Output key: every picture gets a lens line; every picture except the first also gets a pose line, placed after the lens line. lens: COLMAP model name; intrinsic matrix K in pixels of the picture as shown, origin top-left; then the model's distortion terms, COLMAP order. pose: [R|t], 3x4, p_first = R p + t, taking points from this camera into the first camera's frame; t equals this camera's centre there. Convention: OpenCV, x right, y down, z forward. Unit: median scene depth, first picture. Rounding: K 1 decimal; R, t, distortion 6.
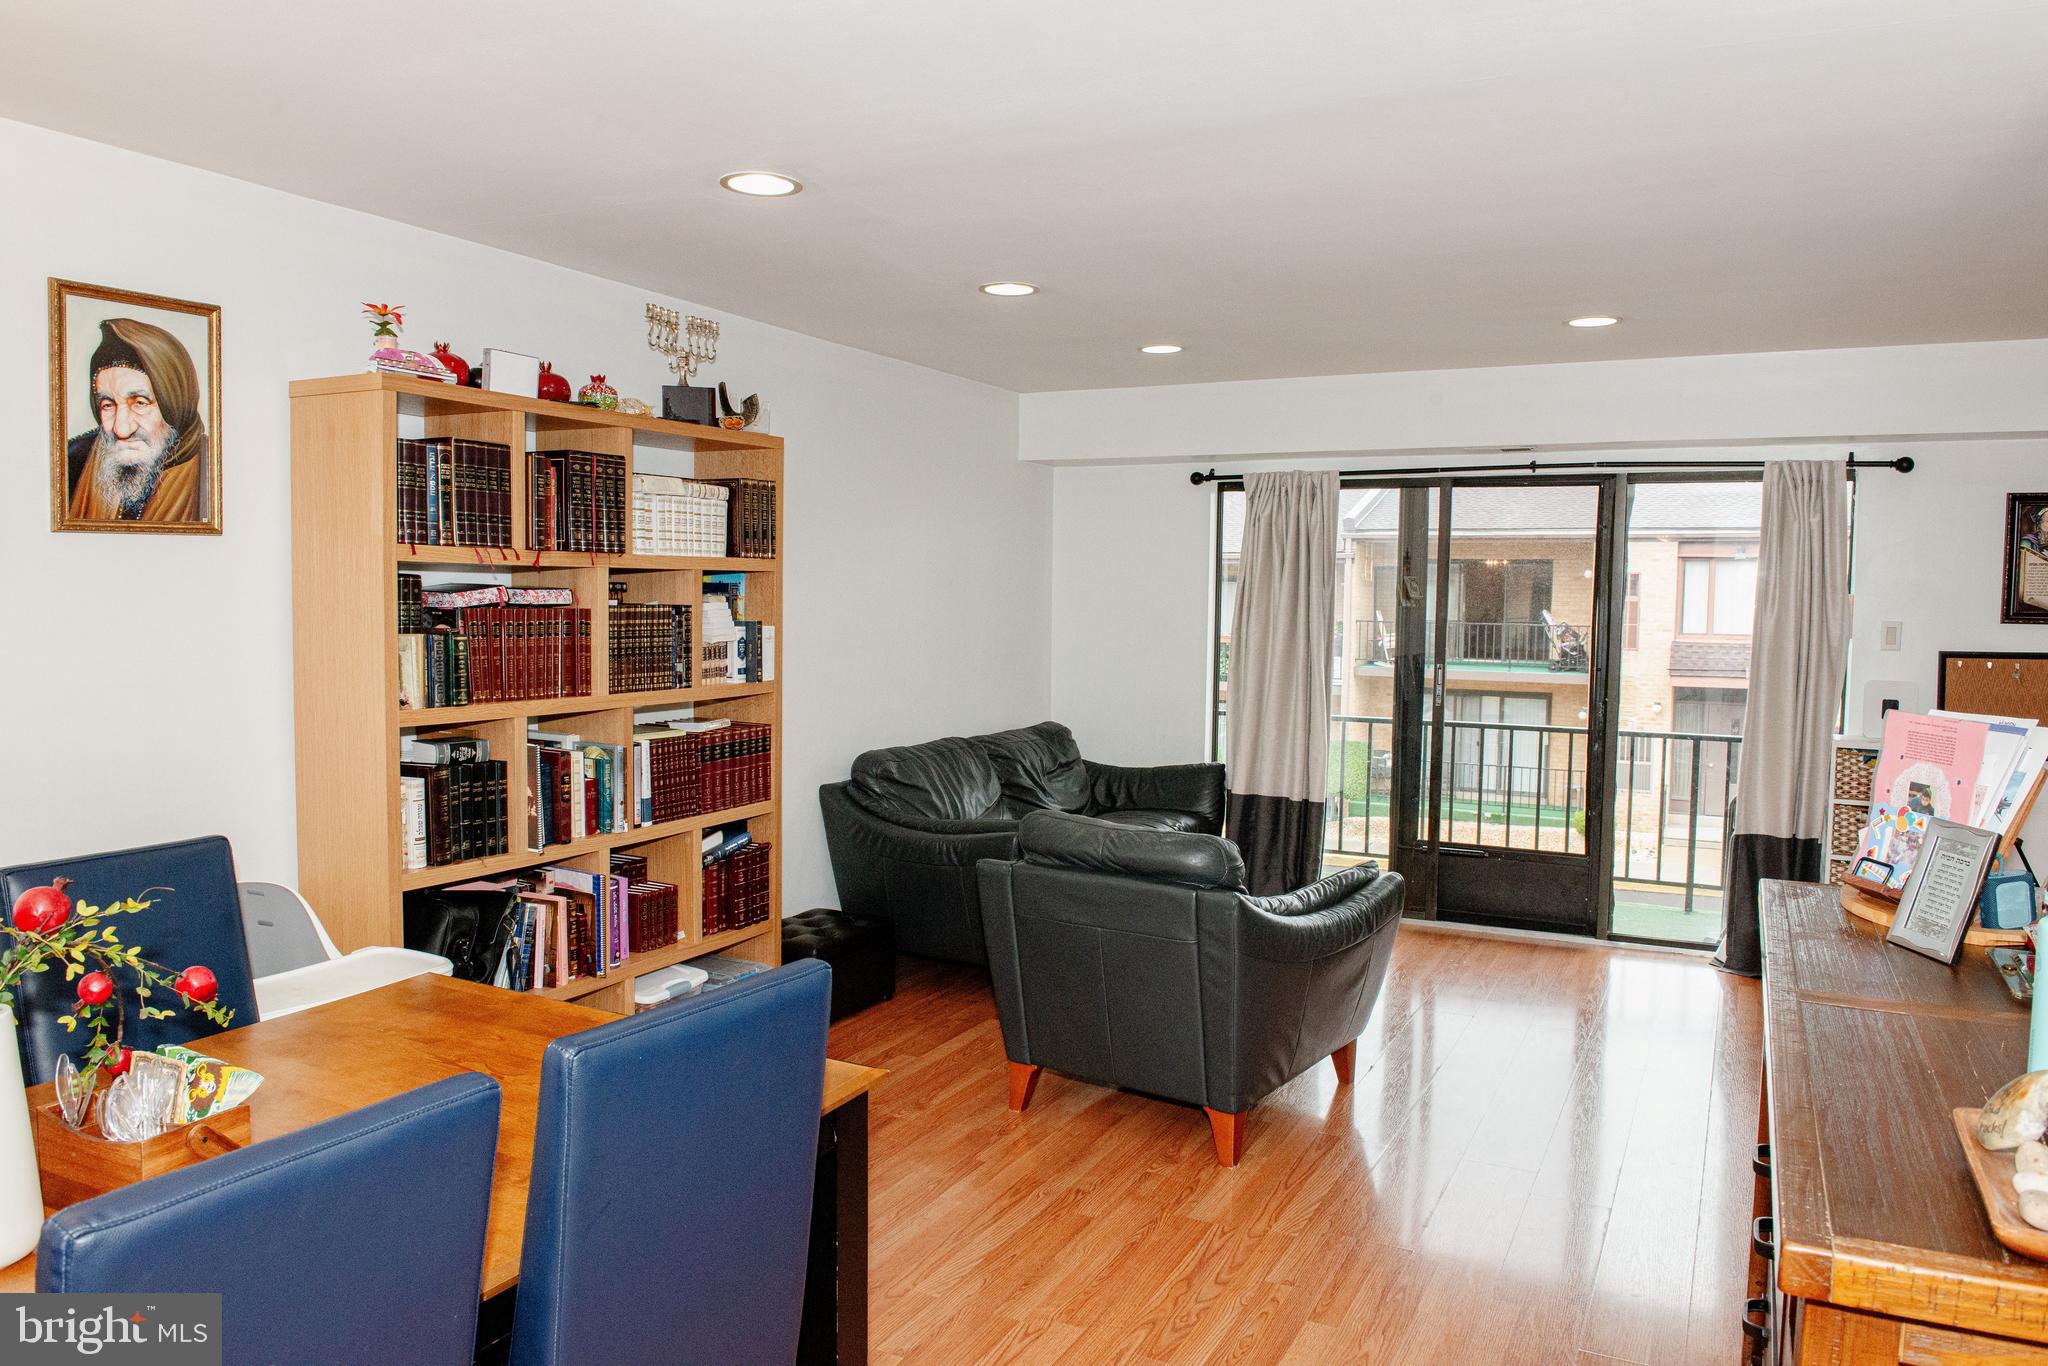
lens RADIAL K [[1399.6, 0, 1022.4], [0, 1399.6, 685.3], [0, 0, 1]] dist [-0.047622, -0.004287]
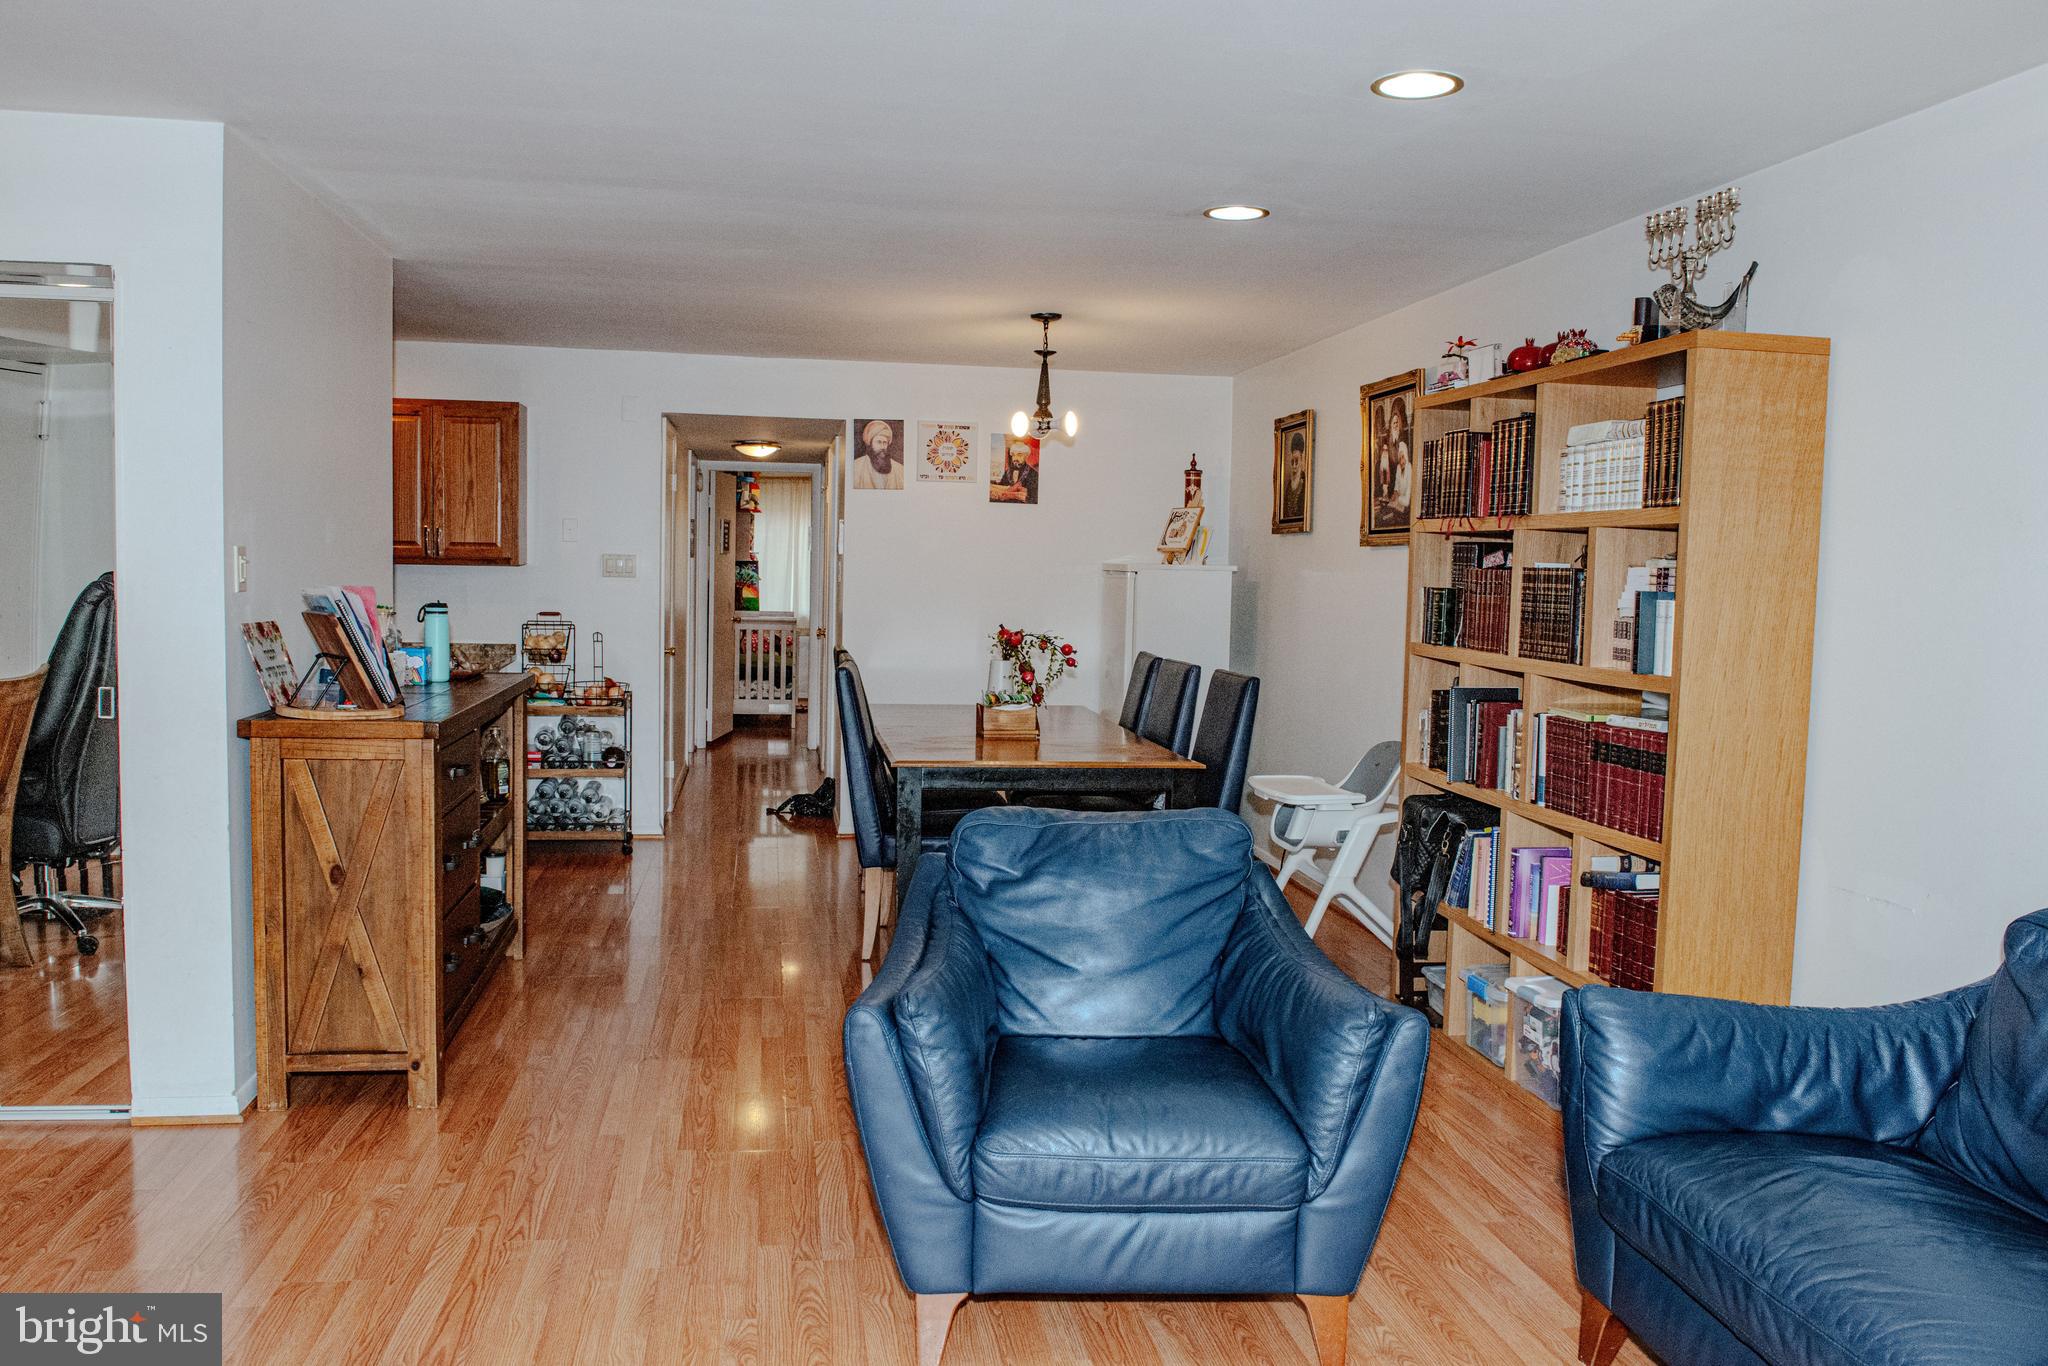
lens RADIAL K [[1514.1, 0, 1015.9], [0, 1514.1, 676.5], [0, 0, 1]] dist [-0.043732, -0.001819]
pose [[-0.798254, 0.012553, -0.602190, 0.559764], [-0.075954, 0.989704, 0.121314, -0.072623], [0.597512, 0.142578, -0.789082, 1.436605]]
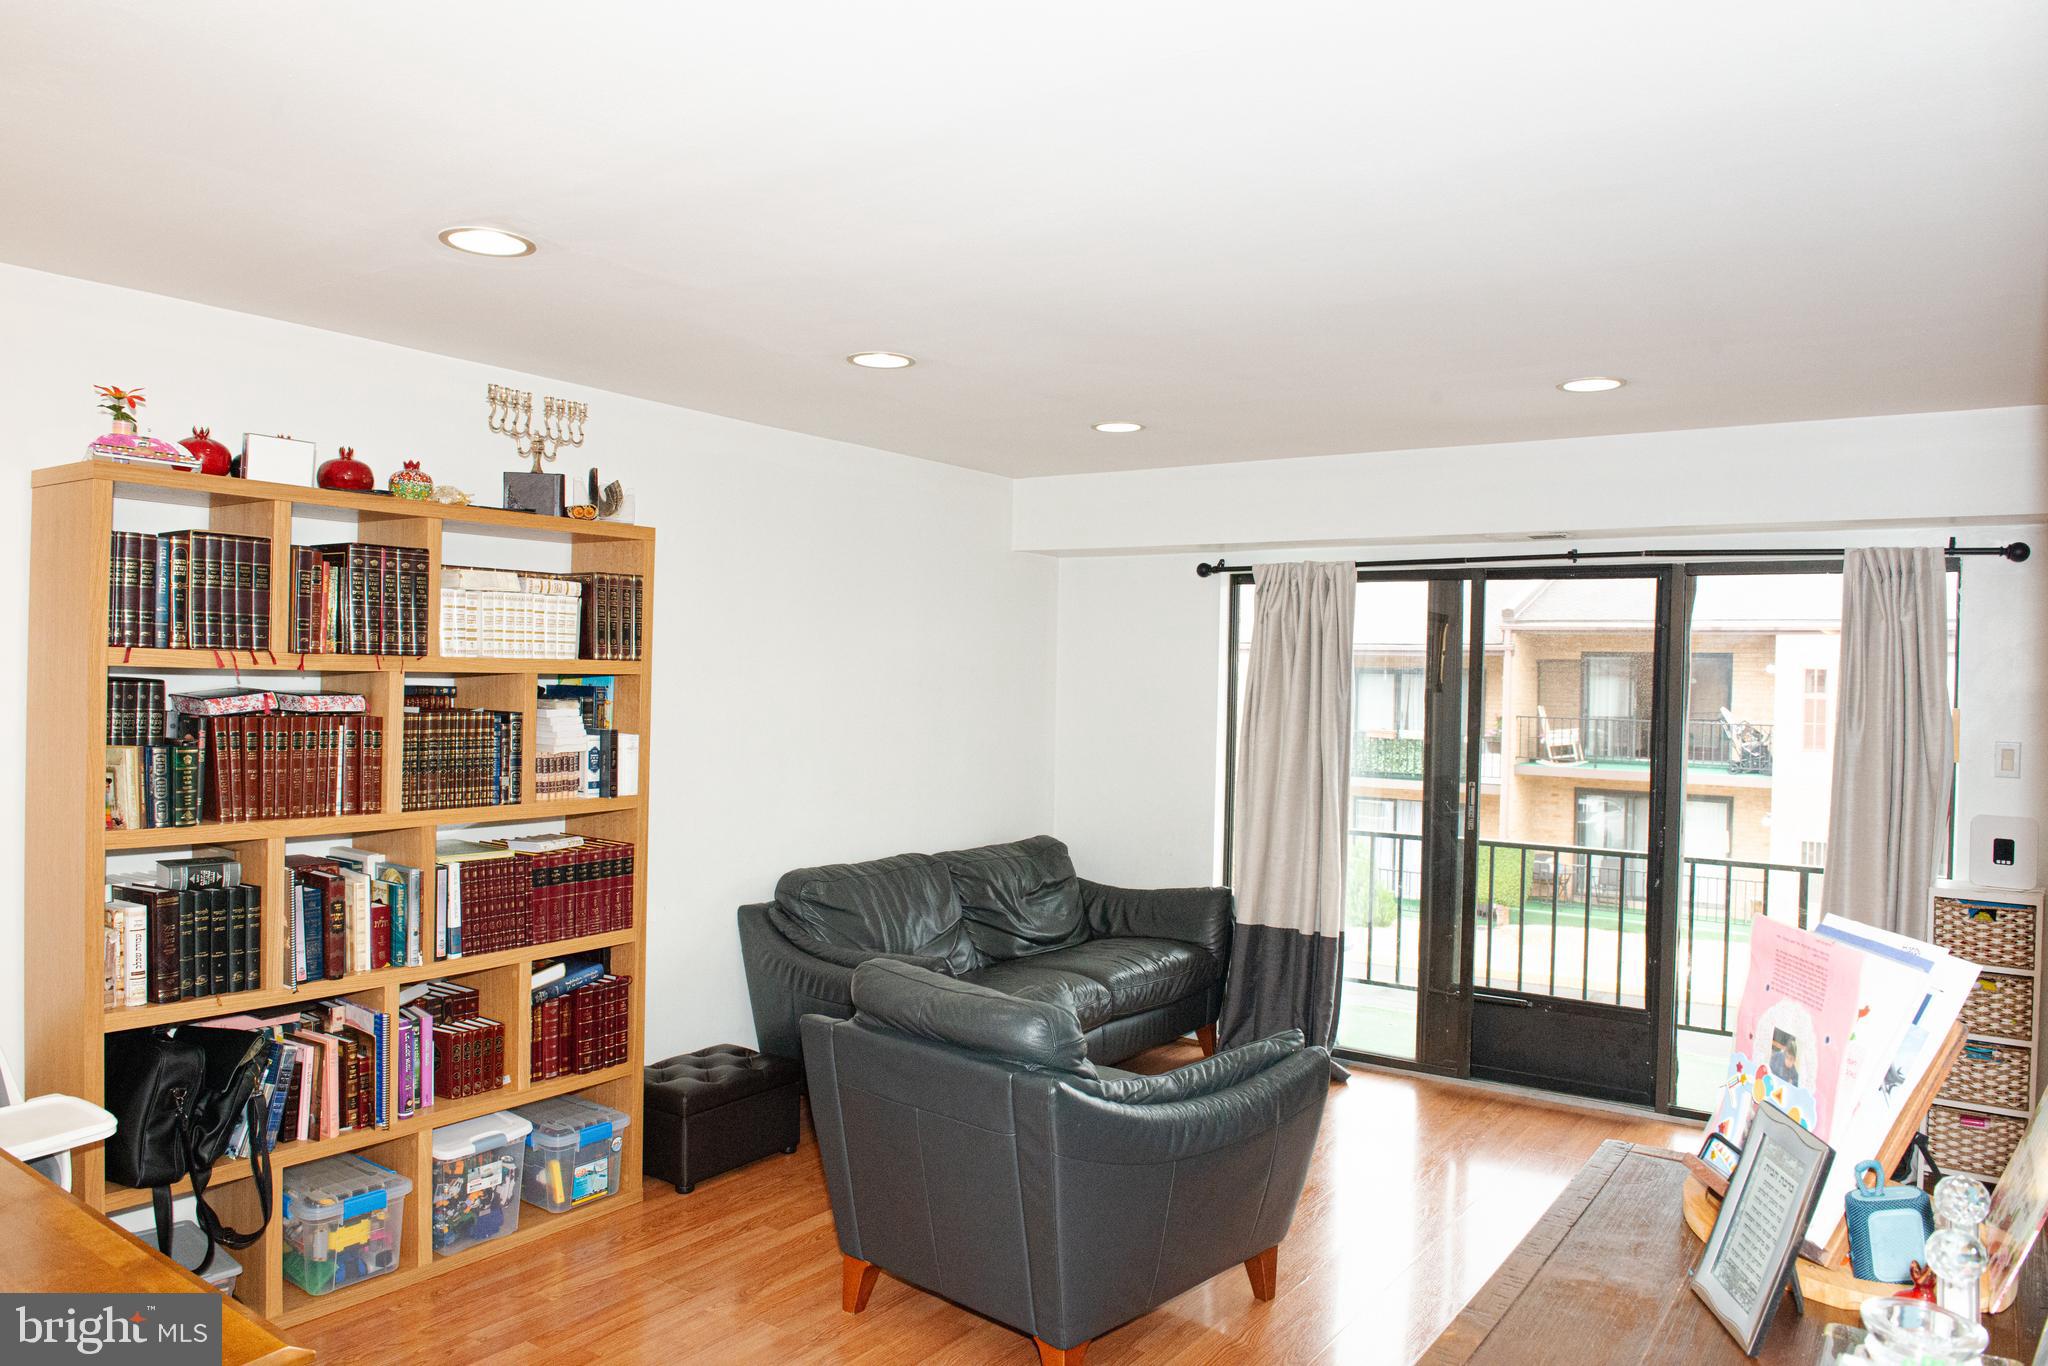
lens RADIAL K [[1398.2, 0, 1021.6], [0, 1398.2, 682.5], [0, 0, 1]] dist [-0.056171, 0.004929]
pose [[0.991219, 0.009955, -0.131854, 0.189616], [-0.018357, 0.997866, -0.062659, -0.024833], [0.130949, 0.064529, 0.989287, 0.142900]]
